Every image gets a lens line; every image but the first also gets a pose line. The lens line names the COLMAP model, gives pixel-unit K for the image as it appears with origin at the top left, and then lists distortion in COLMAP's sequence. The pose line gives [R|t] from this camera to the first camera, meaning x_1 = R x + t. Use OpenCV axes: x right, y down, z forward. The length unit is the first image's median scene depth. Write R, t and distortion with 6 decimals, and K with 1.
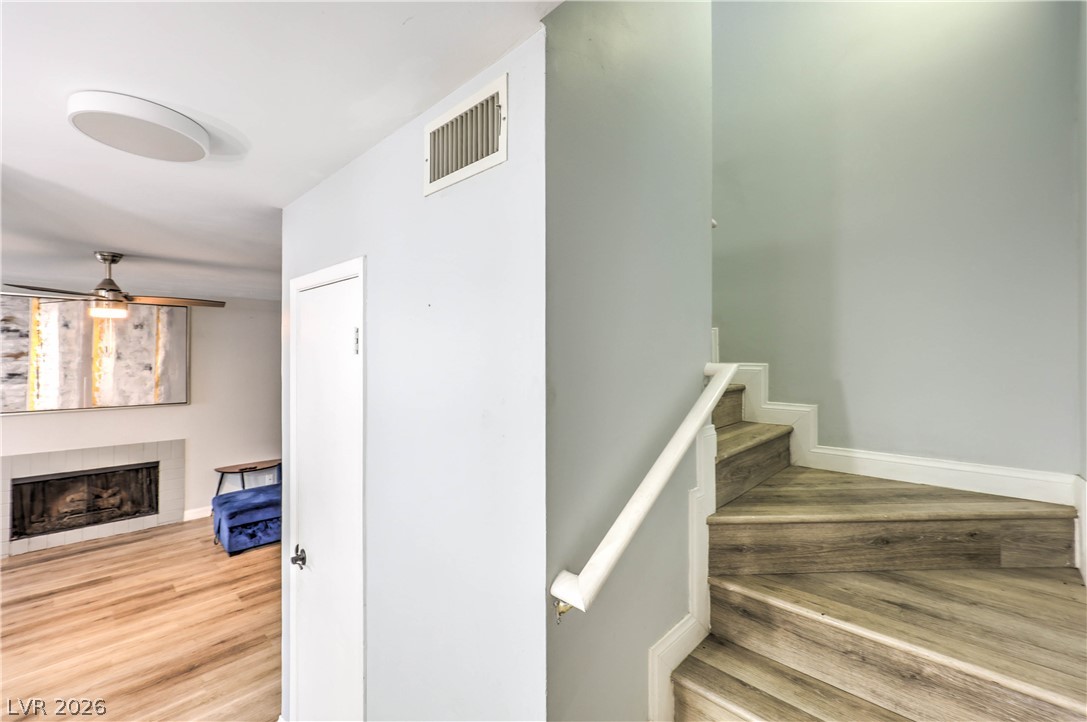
lens RADIAL K [[451.3, 0, 560.7], [0, 451.3, 353.1], [0, 0, 1]] dist [0.001962, 0.000036]
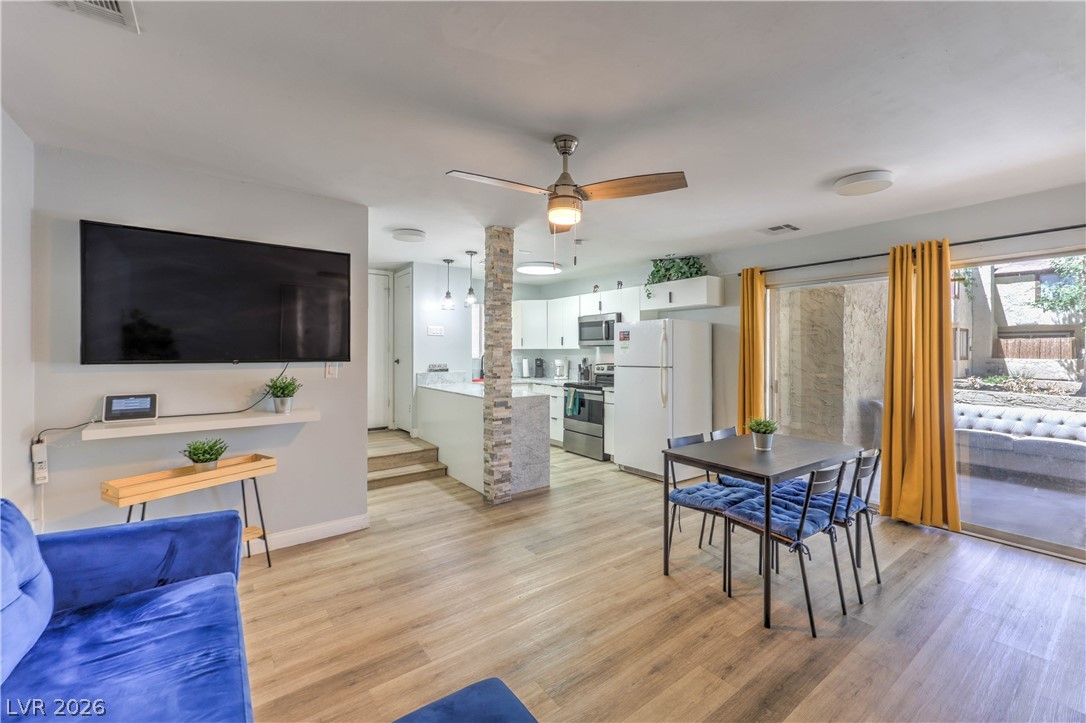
lens RADIAL K [[450.9, 0, 560.1], [0, 450.9, 353.6], [0, 0, 1]] dist [0.001962, 0.000036]
pose [[-0.985979, -0.005506, 0.166779, -0.811734], [-0.005746, 0.999983, -0.000958, 0.109987], [-0.166771, -0.001903, -0.985994, 1.286513]]
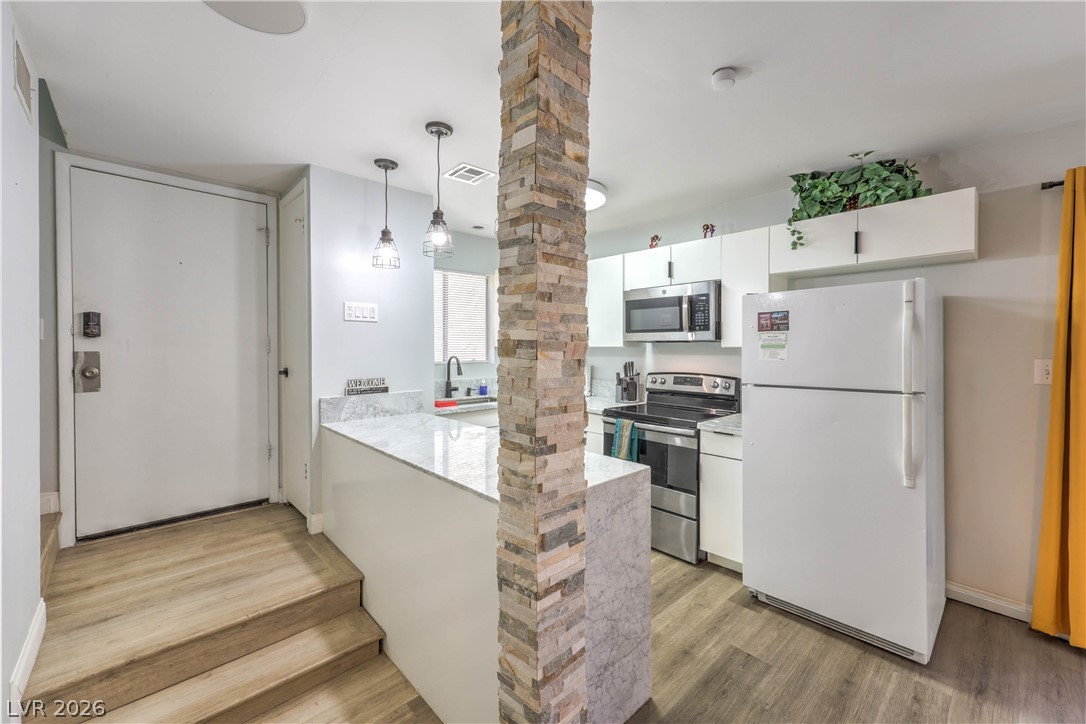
lens RADIAL K [[443.4, 0, 550.6], [0, 443.4, 352.2], [0, 0, 1]] dist [0.003829, 0.000836]
pose [[-0.997479, -0.004860, 0.070790, -0.535557], [-0.004317, 0.999960, 0.007816, 0.096031], [-0.070826, 0.007491, -0.997461, 0.630199]]
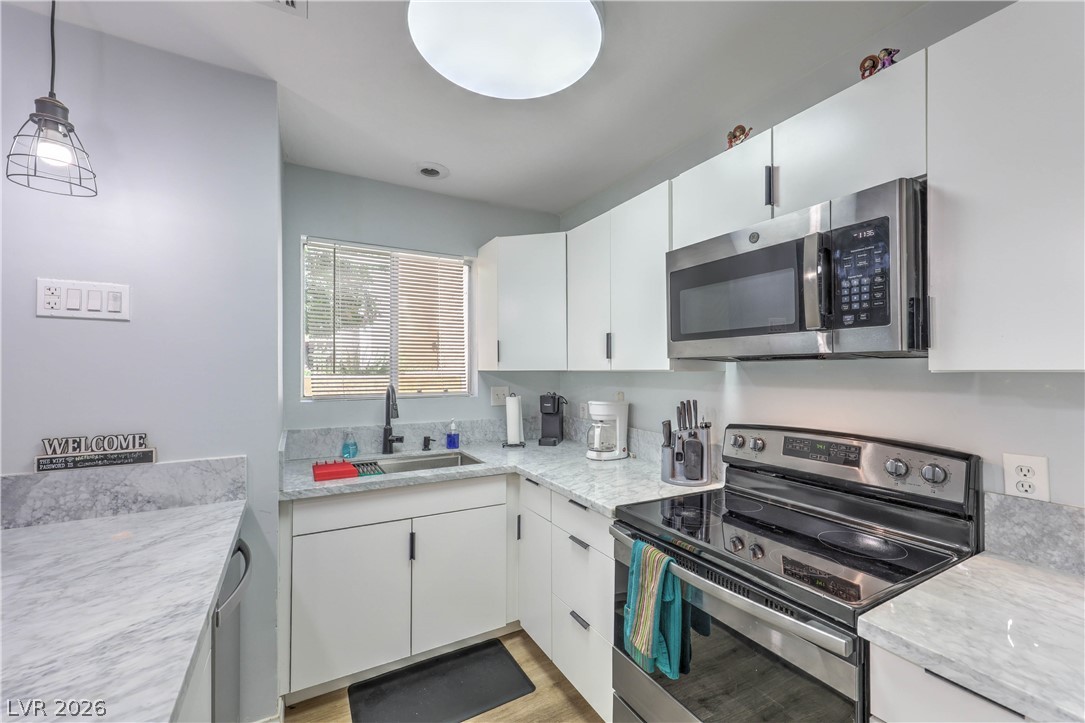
lens RADIAL K [[444.9, 0, 553.5], [0, 444.9, 367.6], [0, 0, 1]] dist [0.002281, 0.000268]
pose [[-0.955208, -0.001287, 0.295932, -0.636935], [-0.004709, 0.999930, -0.010850, 0.094029], [-0.295898, -0.011758, -0.955147, 0.181206]]
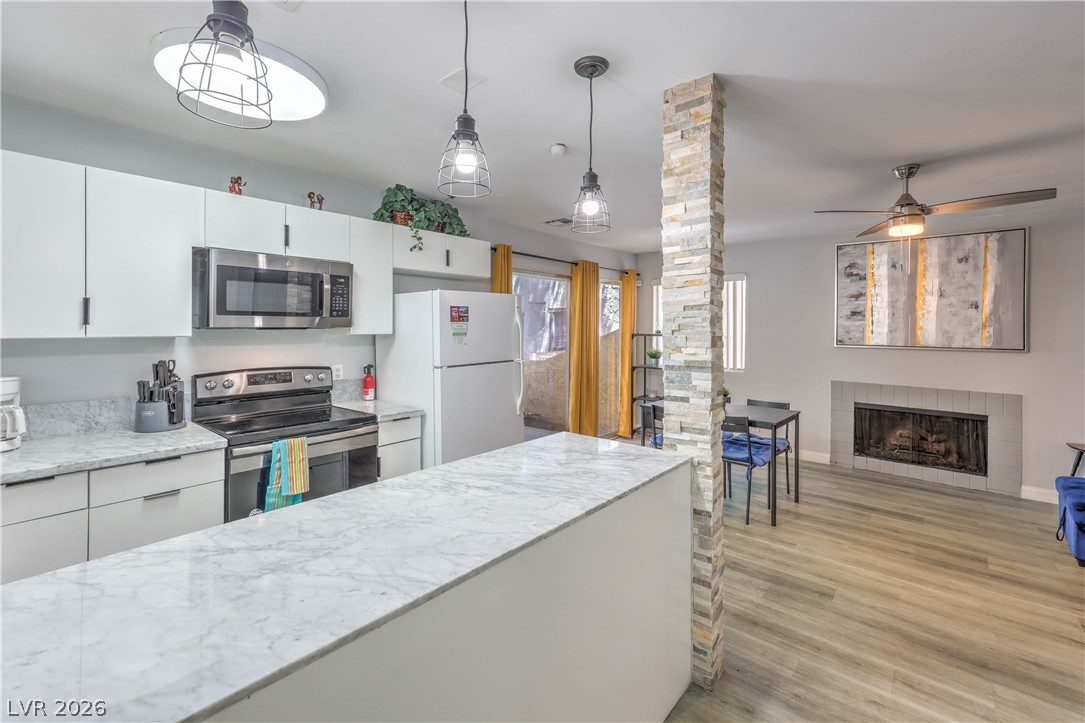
lens RADIAL K [[465.1, 0, 532.5], [0, 465.1, 328.0], [0, 0, 1]] dist [0.003654, 0.001101]
pose [[0.019623, 0.001978, -0.999805, -0.028952], [0.002298, 0.999995, 0.002023, 0.081008], [0.999805, -0.002337, 0.019618, 0.145290]]
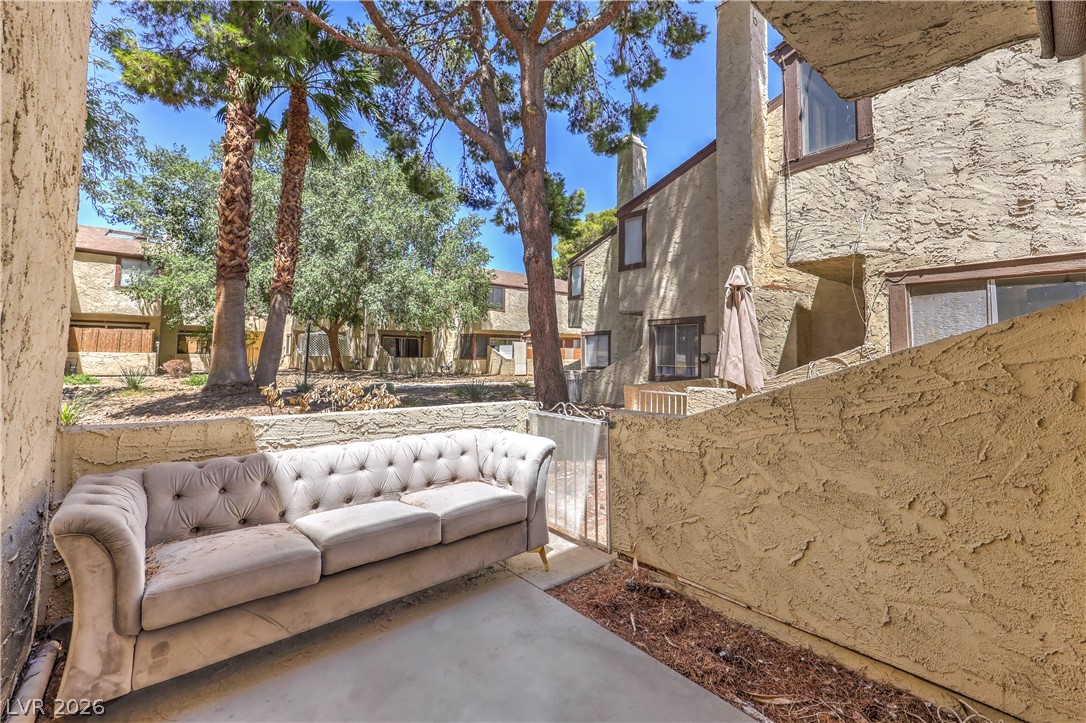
lens RADIAL K [[450.9, 0, 560.1], [0, 450.9, 353.6], [0, 0, 1]] dist [0.001962, 0.000036]
pose [[-0.100197, -0.004079, -0.994959, -1.246101], [-0.008837, 0.999956, -0.003210, 0.125923], [0.994928, 0.008471, -0.100229, 0.108955]]
